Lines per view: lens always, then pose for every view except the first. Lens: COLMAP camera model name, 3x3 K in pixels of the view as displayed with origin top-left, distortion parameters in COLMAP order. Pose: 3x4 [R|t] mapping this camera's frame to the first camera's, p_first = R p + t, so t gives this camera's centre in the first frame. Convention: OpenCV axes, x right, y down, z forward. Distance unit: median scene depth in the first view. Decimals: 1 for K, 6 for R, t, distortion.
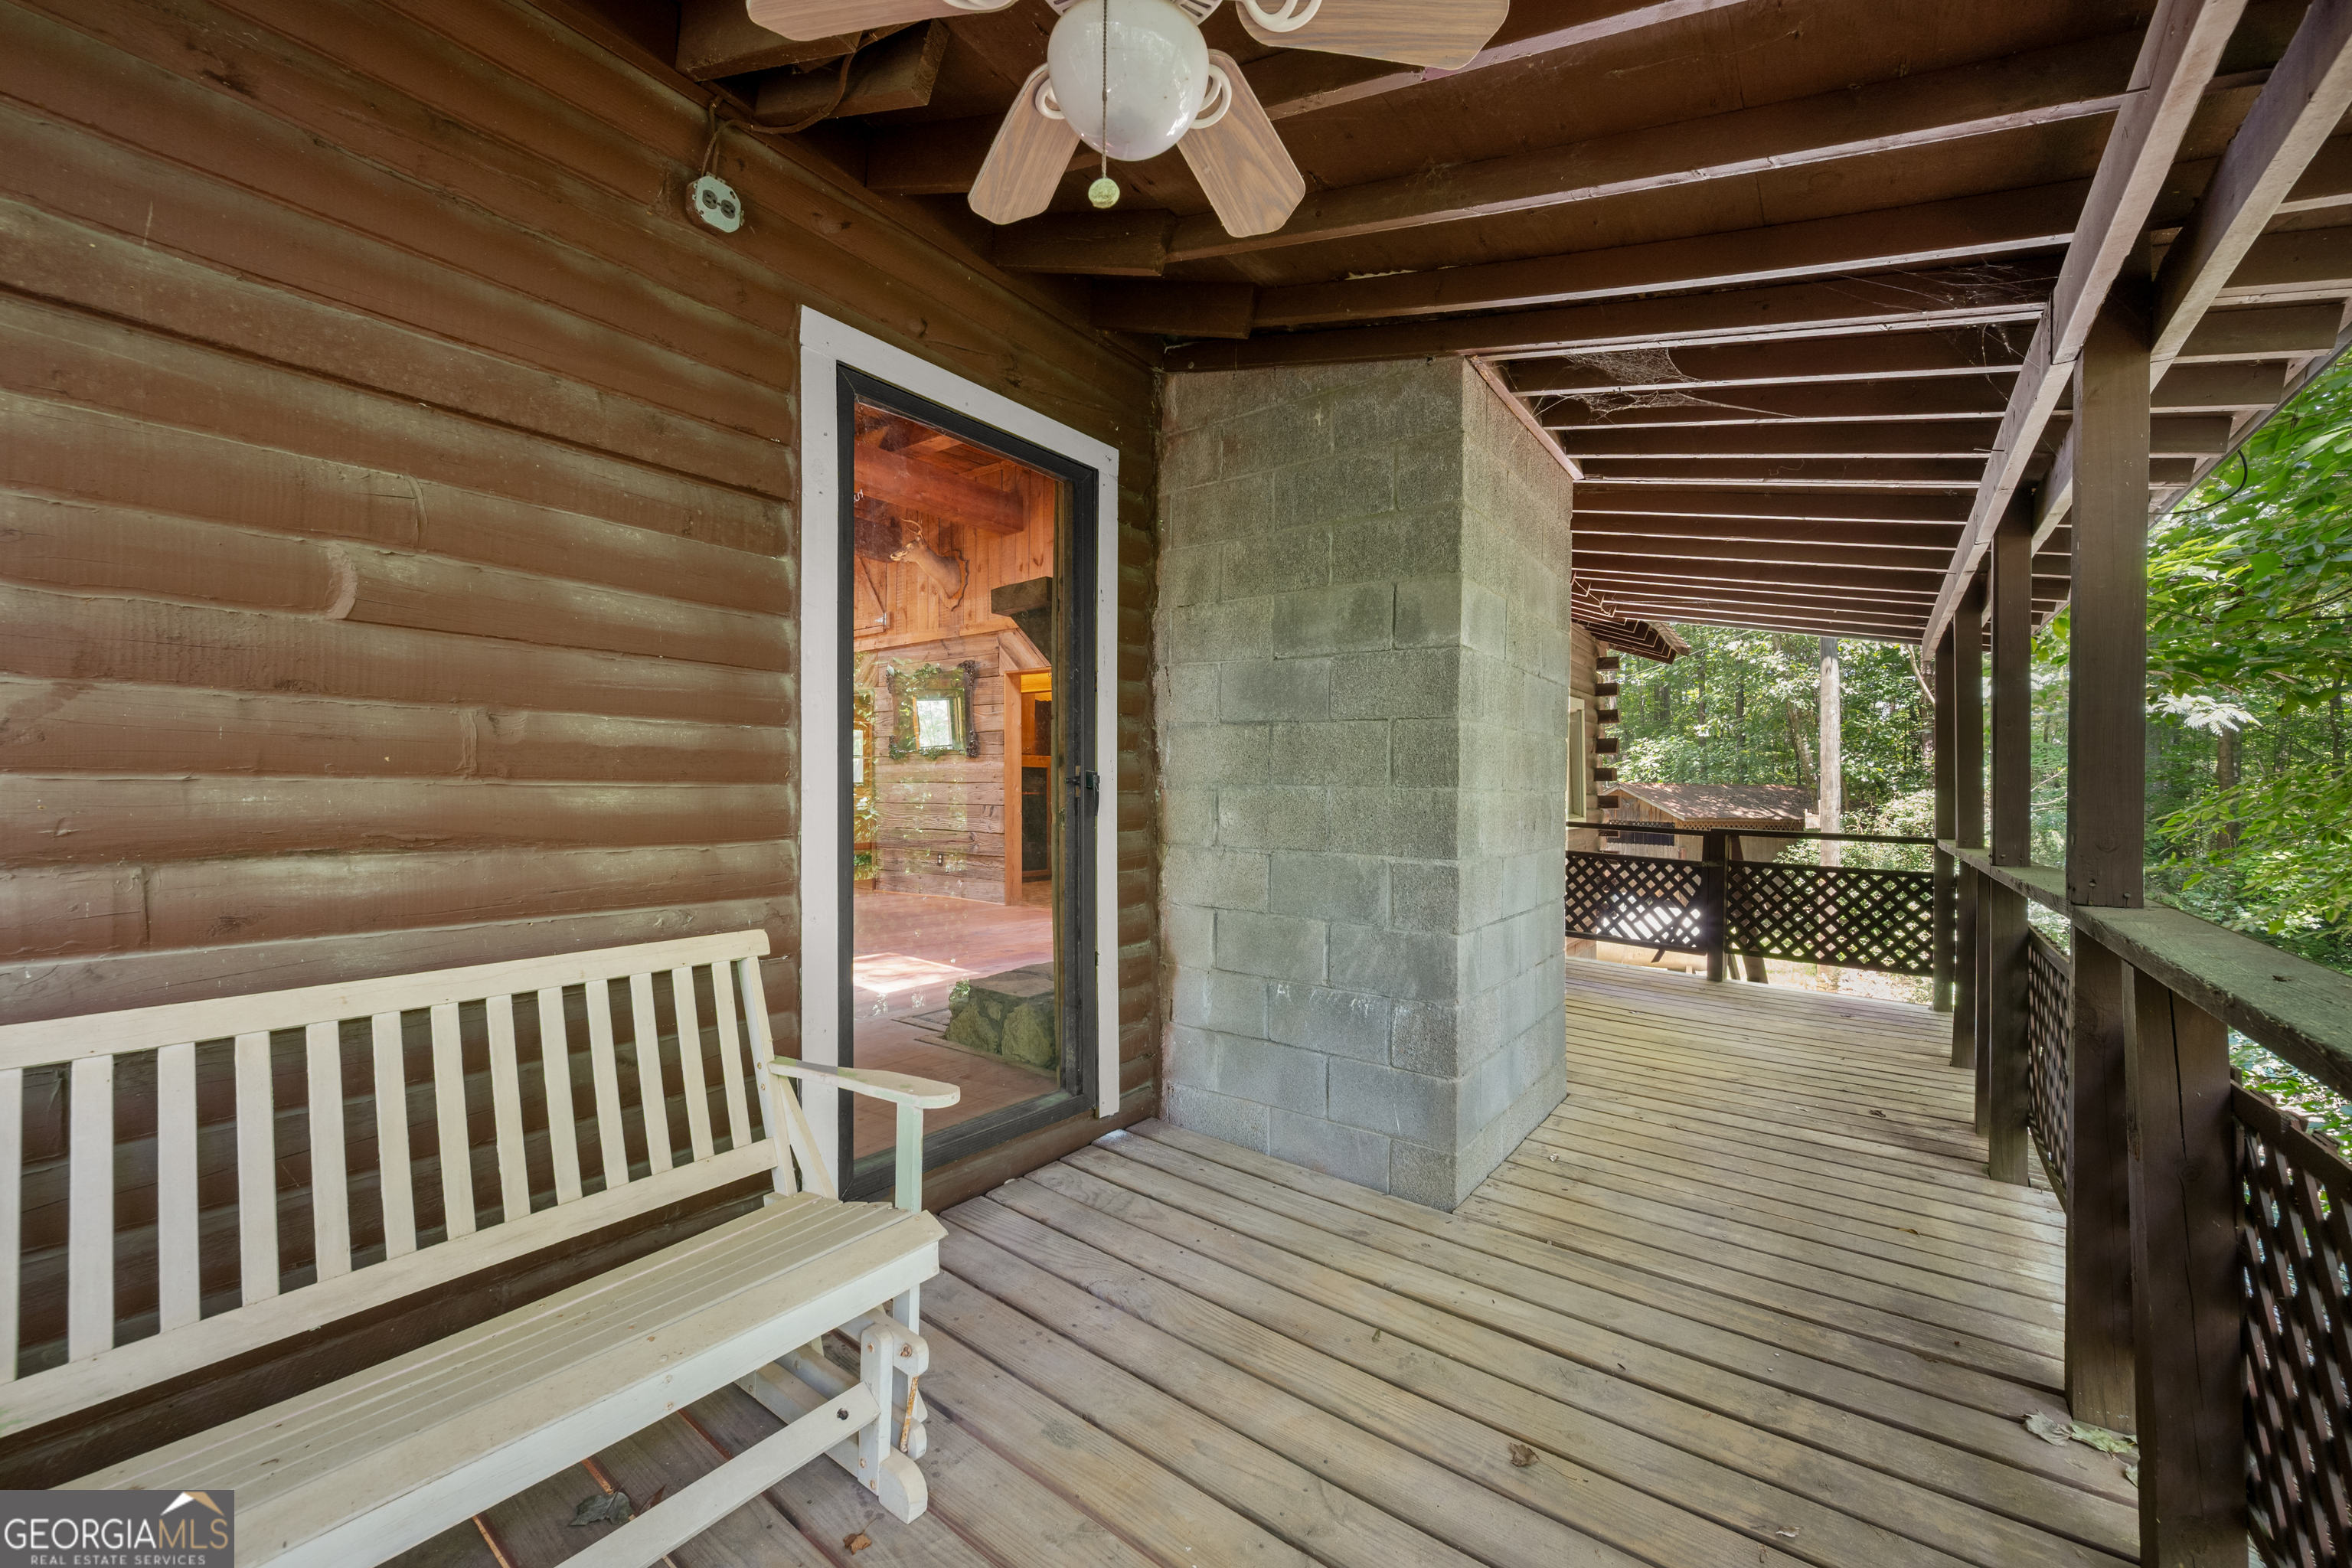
lens RADIAL K [[920.5, 0, 1180.5], [0, 920.5, 783.8], [0, 0, 1]] dist [0.000177, -0.000043]
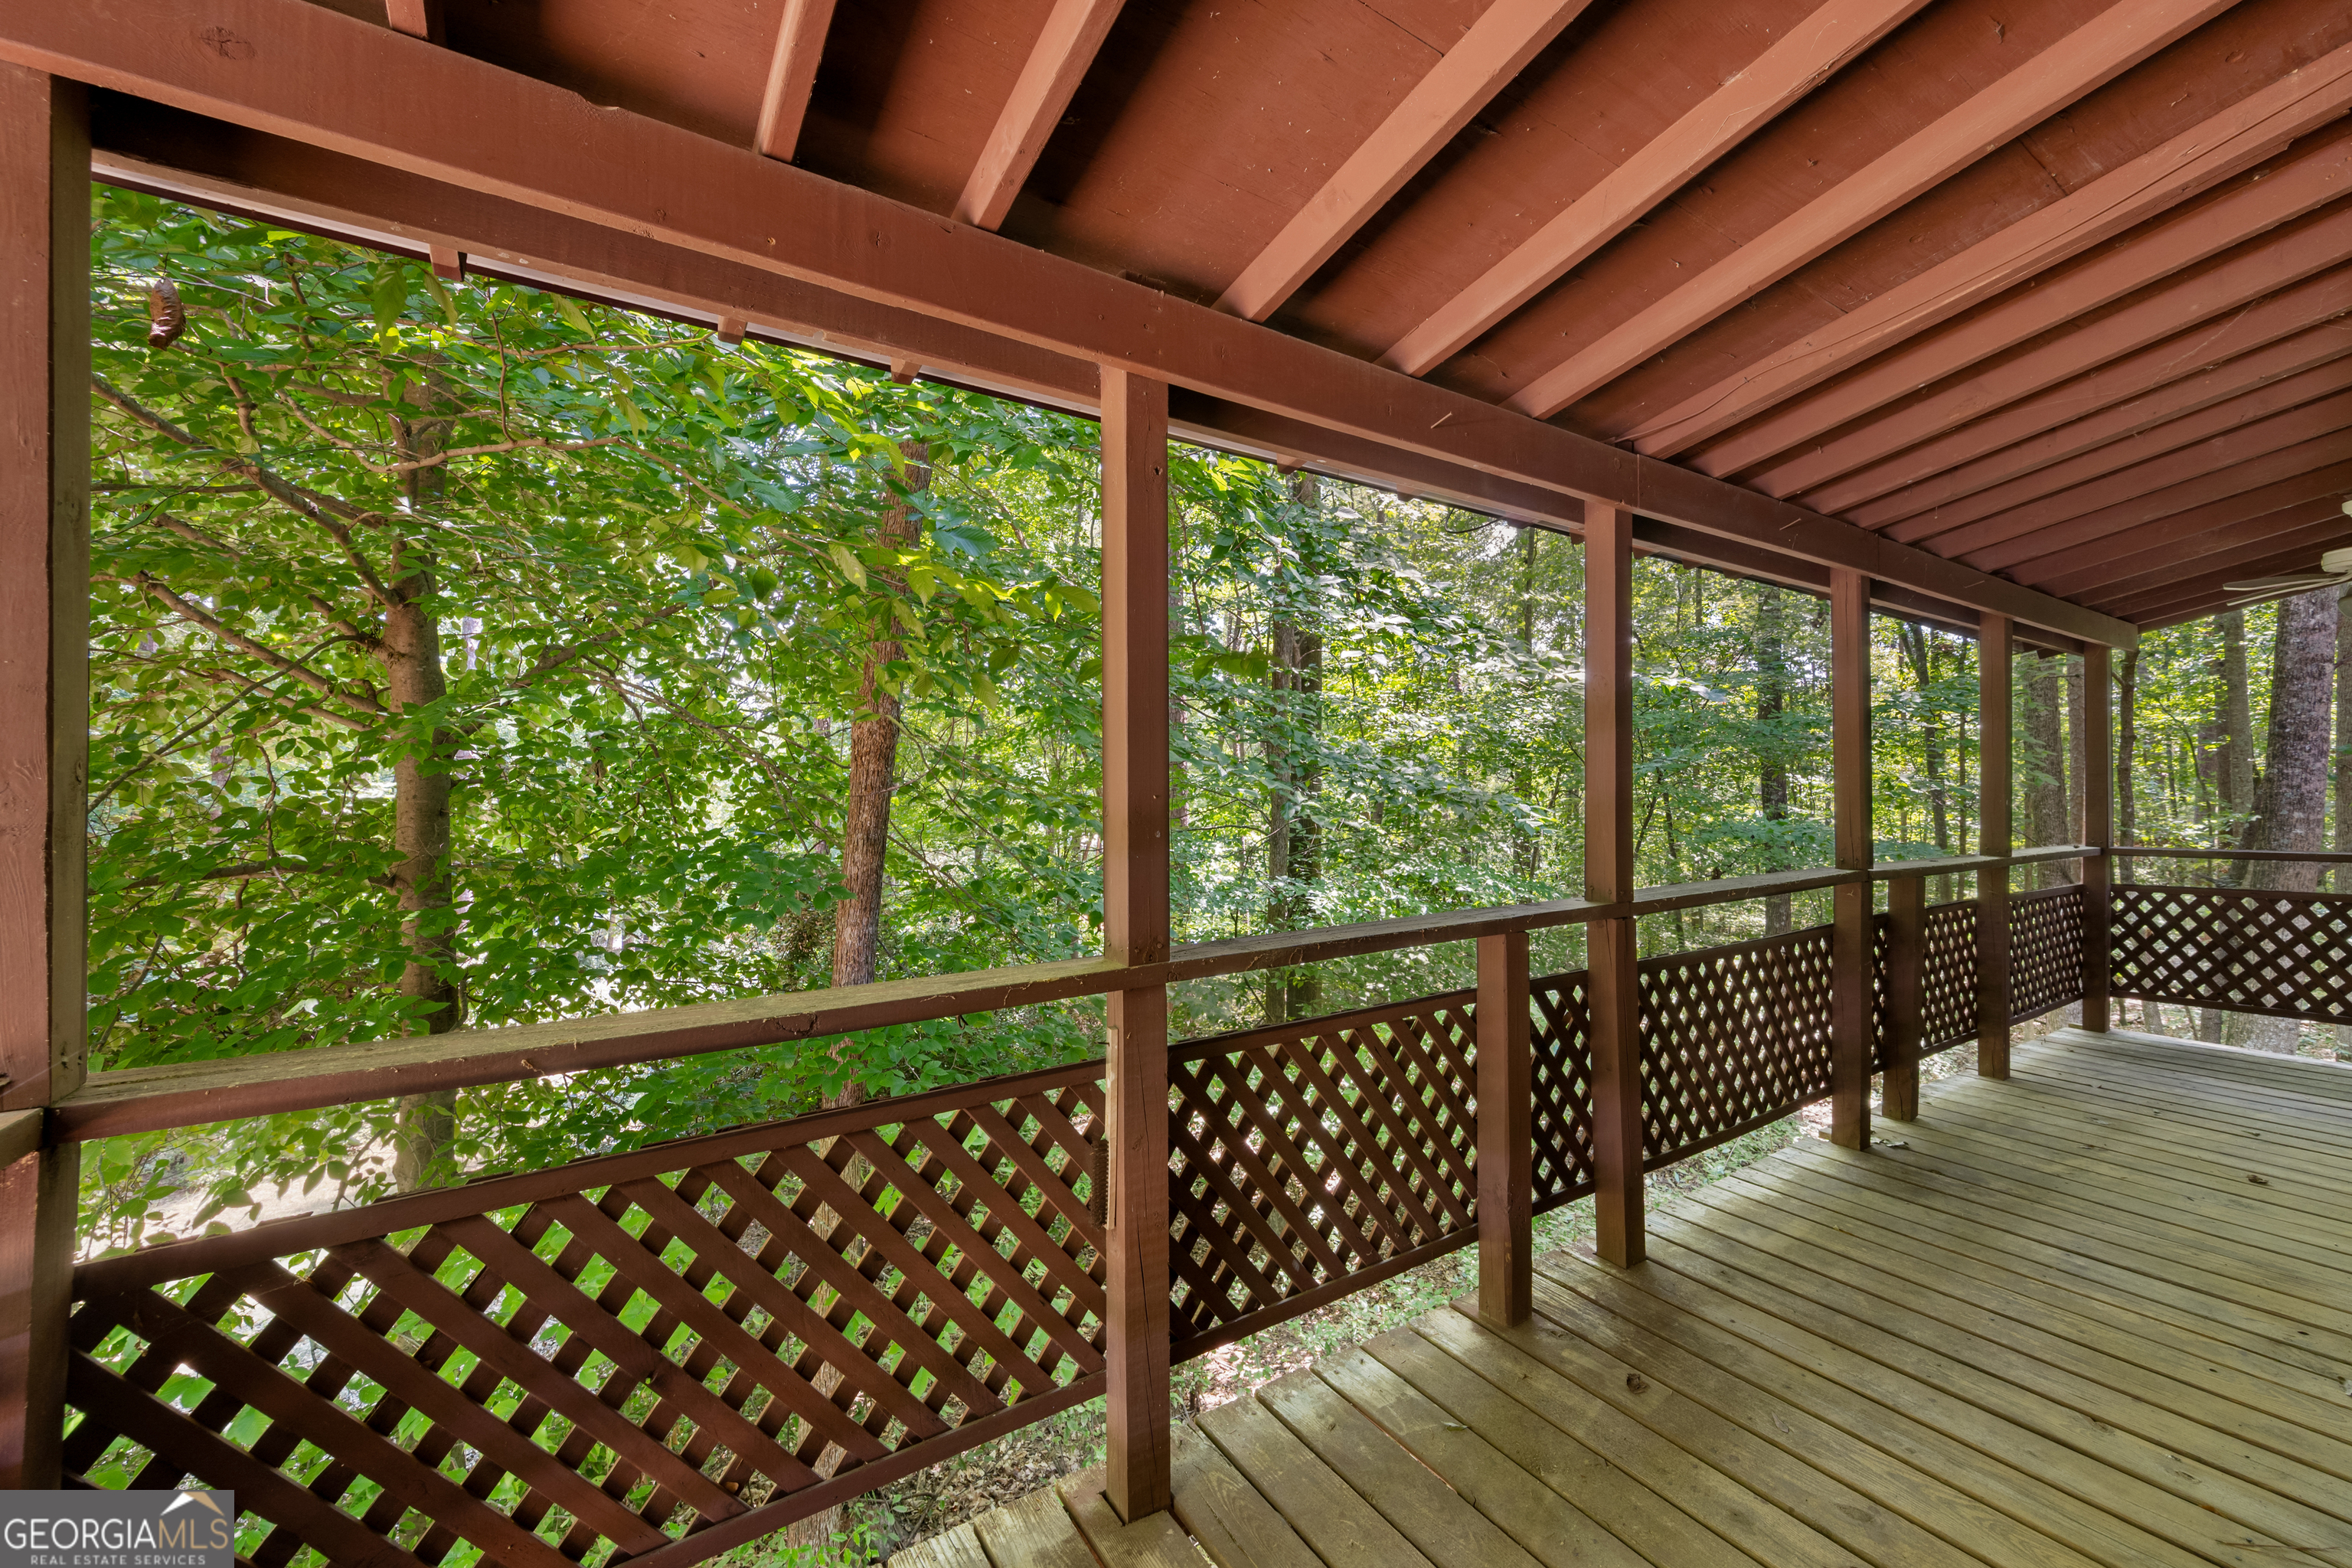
lens RADIAL K [[920.5, 0, 1180.5], [0, 920.5, 783.8], [0, 0, 1]] dist [0.000177, -0.000043]
pose [[-0.935952, 0.001162, 0.352126, 0.903764], [-0.003893, 0.999899, -0.013648, -0.006521], [-0.352106, -0.014145, -0.935853, 1.813508]]
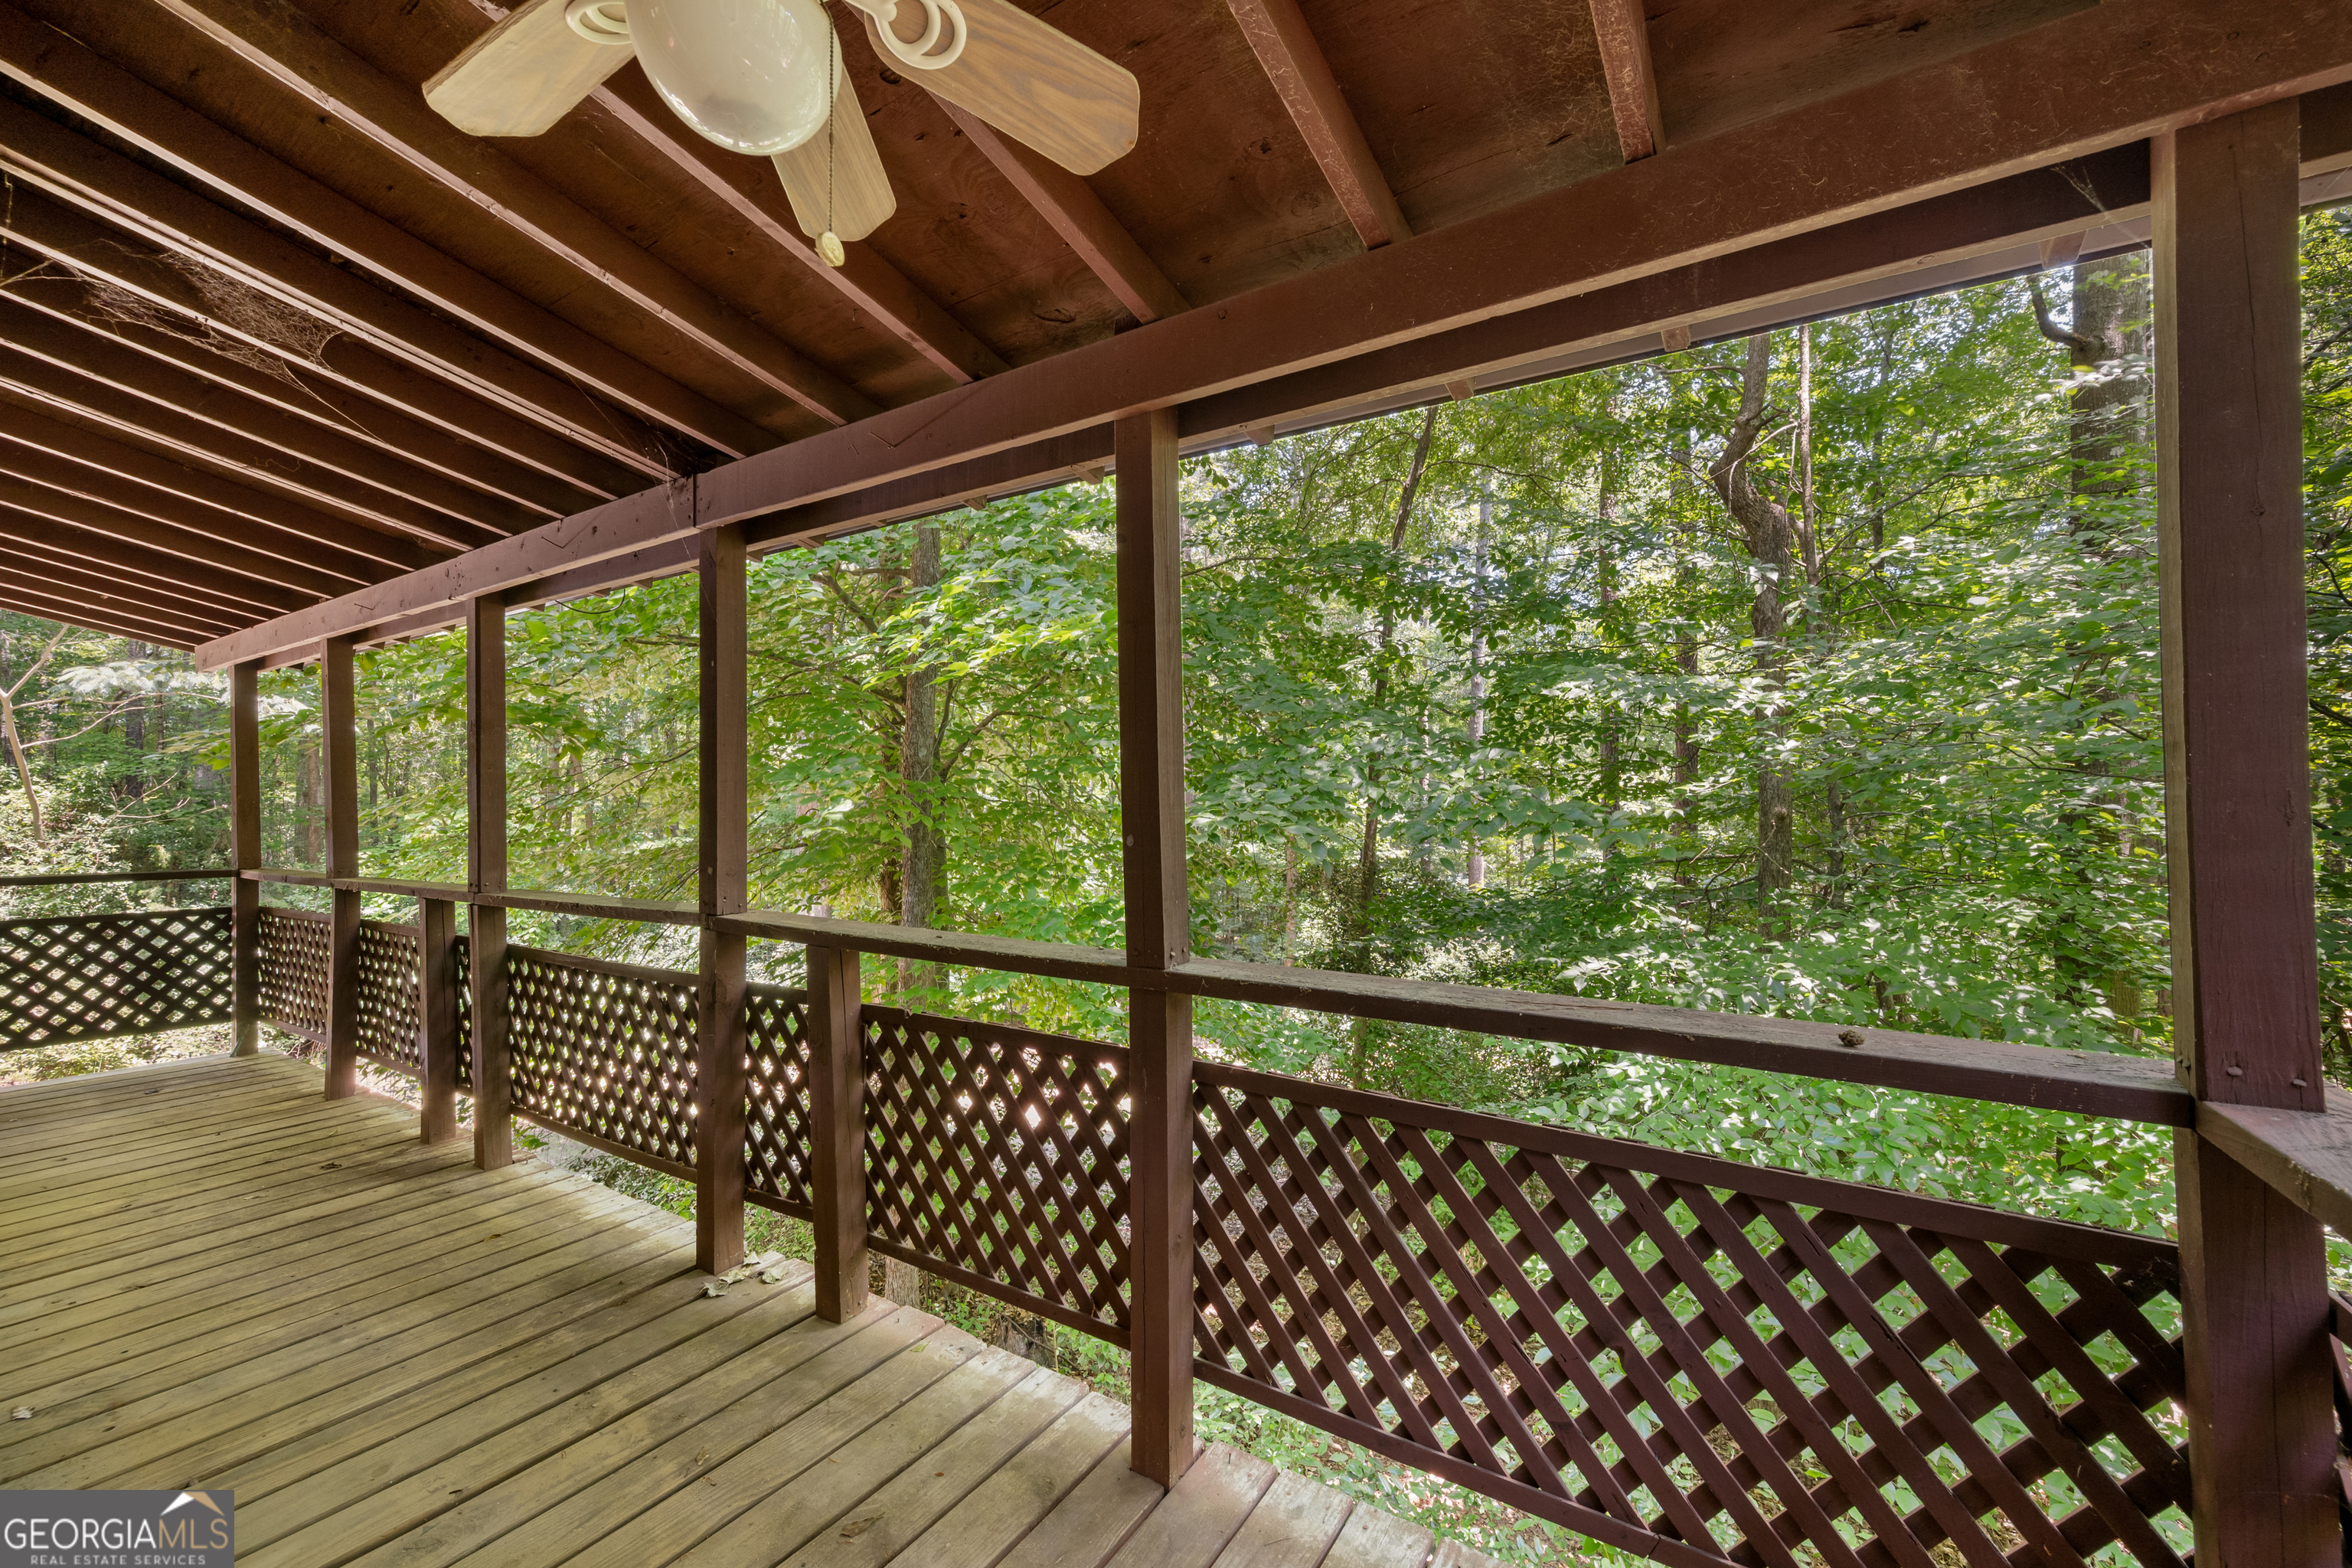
lens RADIAL K [[943.0, 0, 1175.5], [0, 943.0, 819.2], [0, 0, 1]] dist [0.002282, -0.000260]
pose [[-0.066394, -0.032932, 0.997250, -0.293181], [-0.003572, 0.999457, 0.032767, -0.040701], [-0.997787, -0.001386, -0.066476, 0.214278]]
